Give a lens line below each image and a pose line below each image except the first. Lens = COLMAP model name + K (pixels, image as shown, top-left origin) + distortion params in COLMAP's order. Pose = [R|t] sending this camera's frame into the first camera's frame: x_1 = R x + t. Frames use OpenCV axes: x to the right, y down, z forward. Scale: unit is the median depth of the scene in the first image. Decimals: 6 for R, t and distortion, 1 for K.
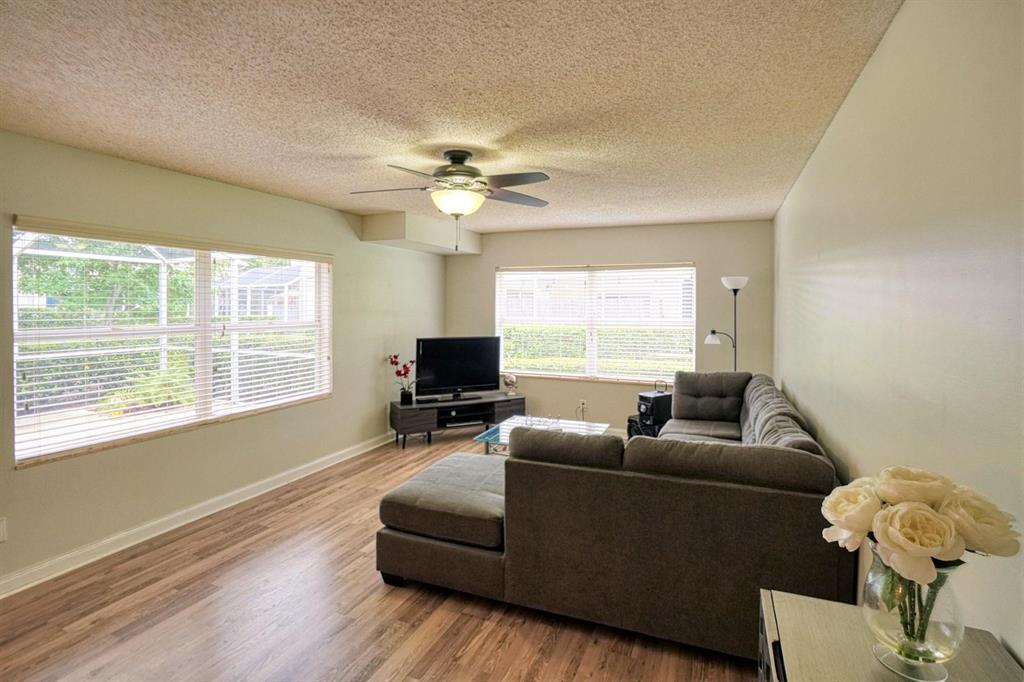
lens RADIAL K [[501.0, 0, 507.9], [0, 501.0, 337.9], [0, 0, 1]] dist [-0.086275, 0.057146]
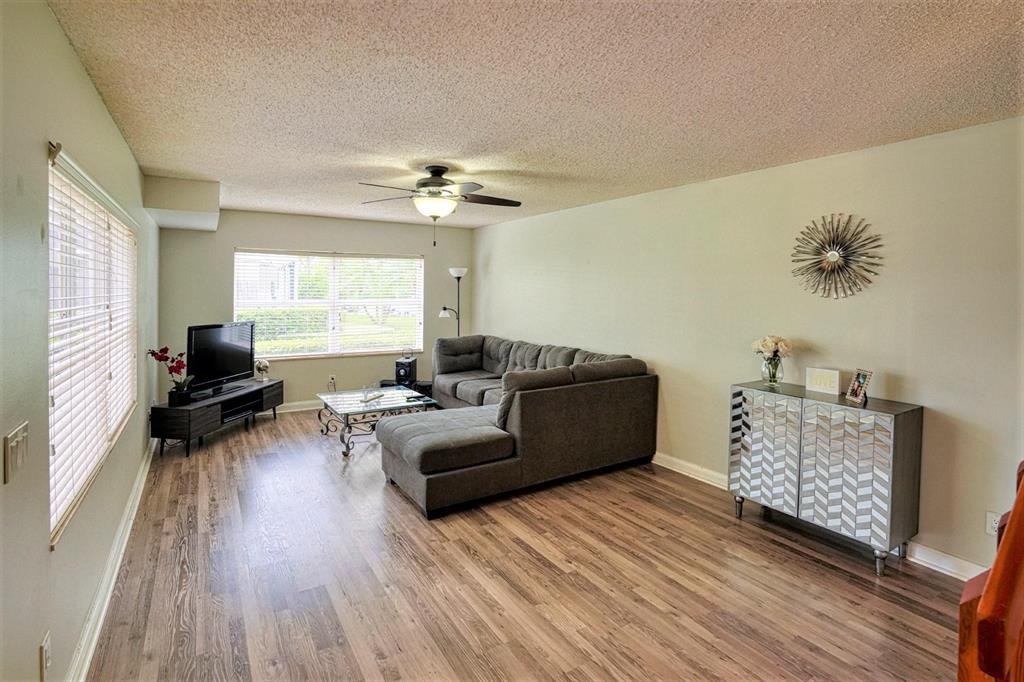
lens RADIAL K [[501.0, 0, 507.9], [0, 501.0, 337.9], [0, 0, 1]] dist [-0.086275, 0.057146]
pose [[0.575633, -0.075285, 0.814235, -0.862166], [0.043833, 0.997162, 0.061210, -0.011143], [-0.816533, 0.000456, 0.577299, 0.107612]]
